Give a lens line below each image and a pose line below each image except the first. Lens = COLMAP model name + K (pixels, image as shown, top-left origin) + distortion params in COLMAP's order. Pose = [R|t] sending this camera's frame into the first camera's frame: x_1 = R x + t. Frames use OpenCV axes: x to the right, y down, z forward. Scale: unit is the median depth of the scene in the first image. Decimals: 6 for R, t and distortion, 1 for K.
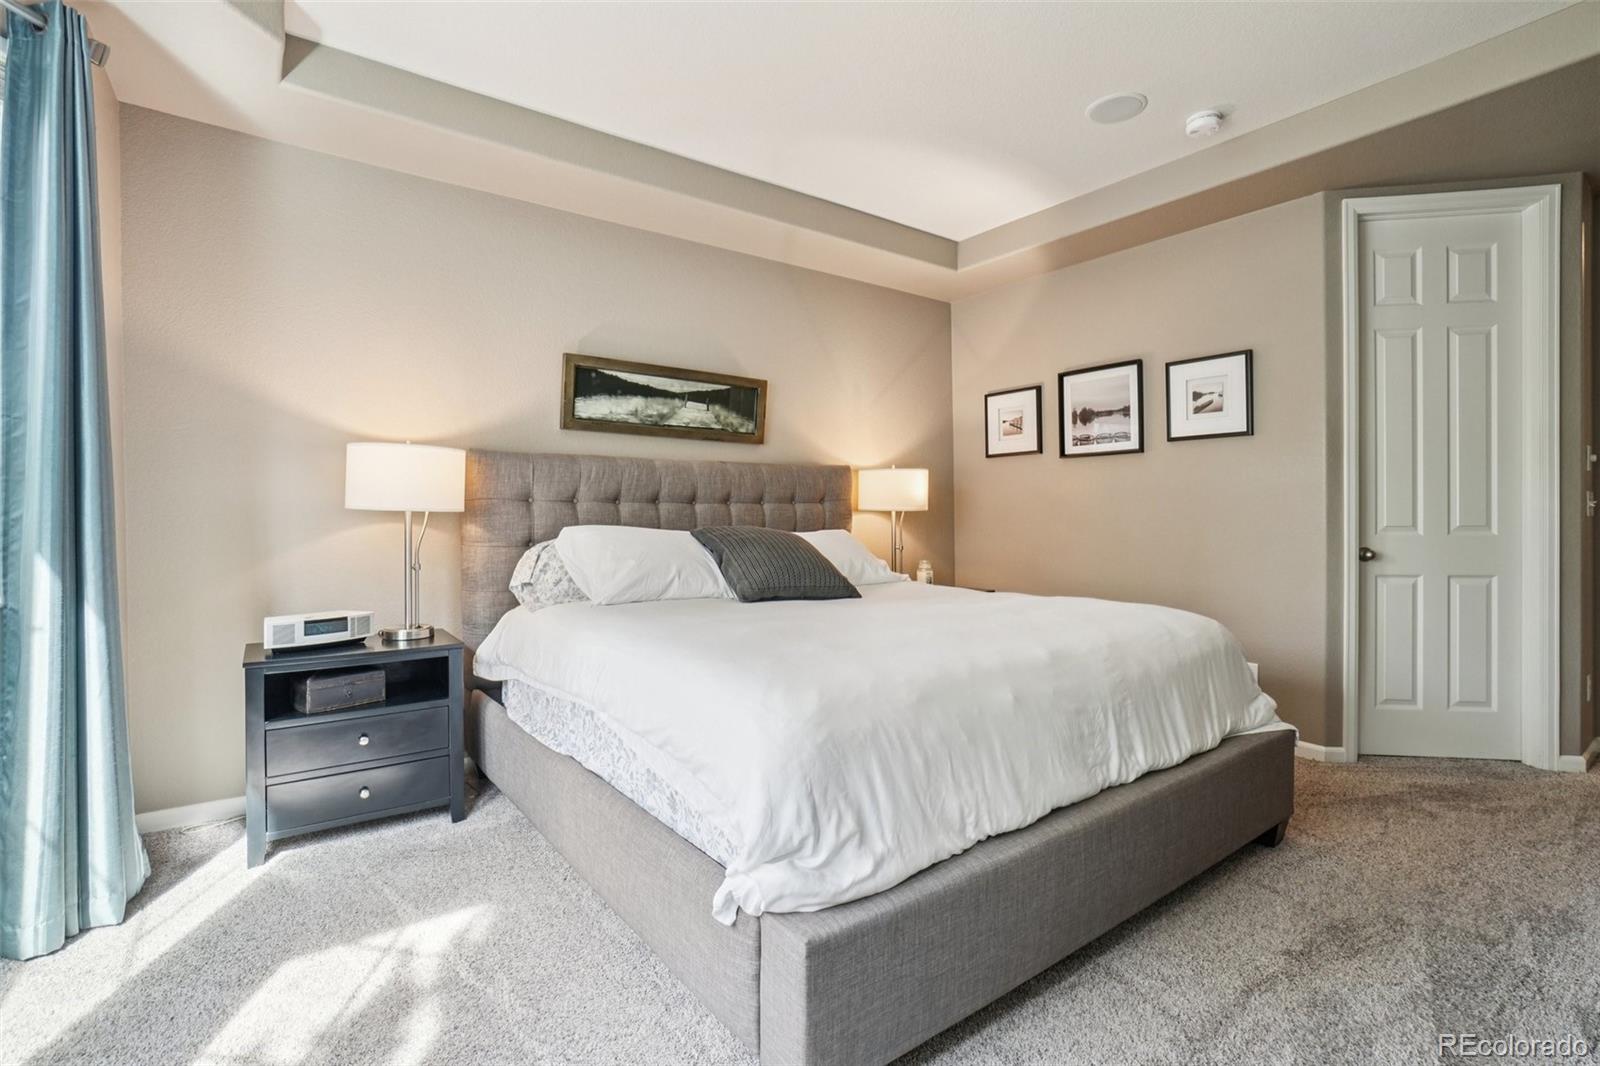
lens RADIAL K [[716.2, 0, 792.8], [0, 716.2, 526.9], [0, 0, 1]] dist [-0.050055, 0.012188]
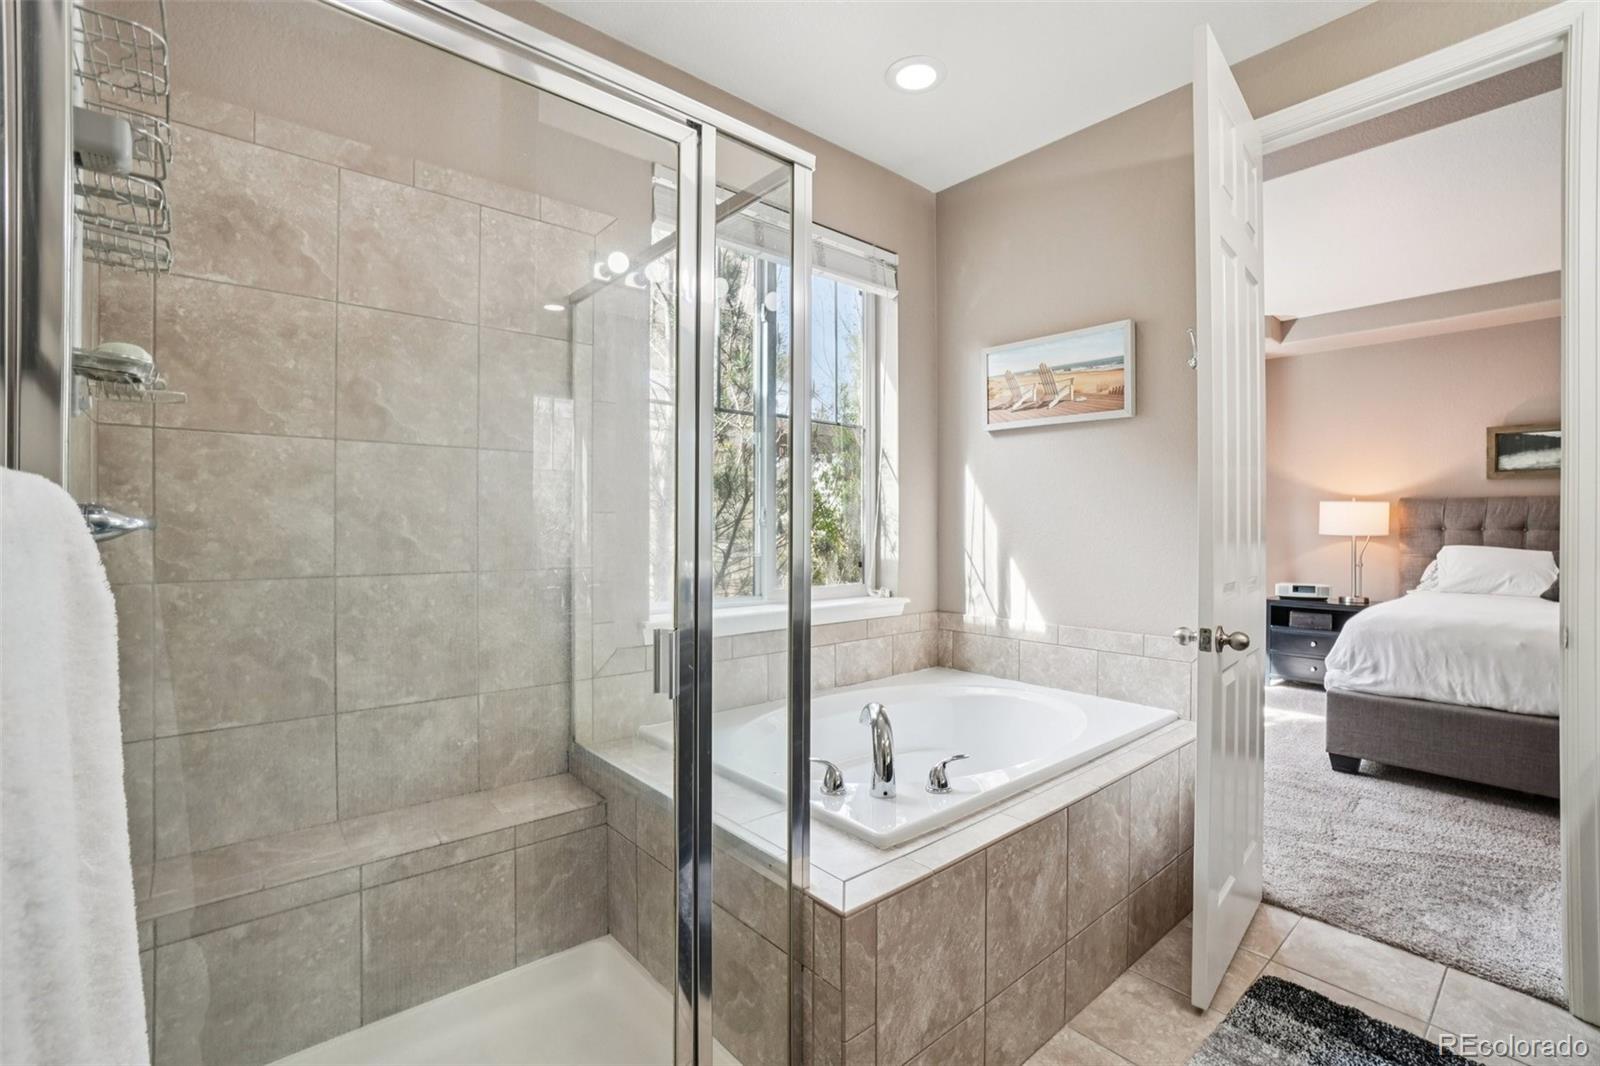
lens RADIAL K [[716.2, 0, 788.9], [0, 716.2, 531.5], [0, 0, 1]] dist [-0.050055, 0.012188]
pose [[0.053781, 0.005820, -0.998536, 1.314902], [-0.013923, 0.999890, 0.005078, -0.022783], [0.998456, 0.013630, 0.053856, -0.656547]]
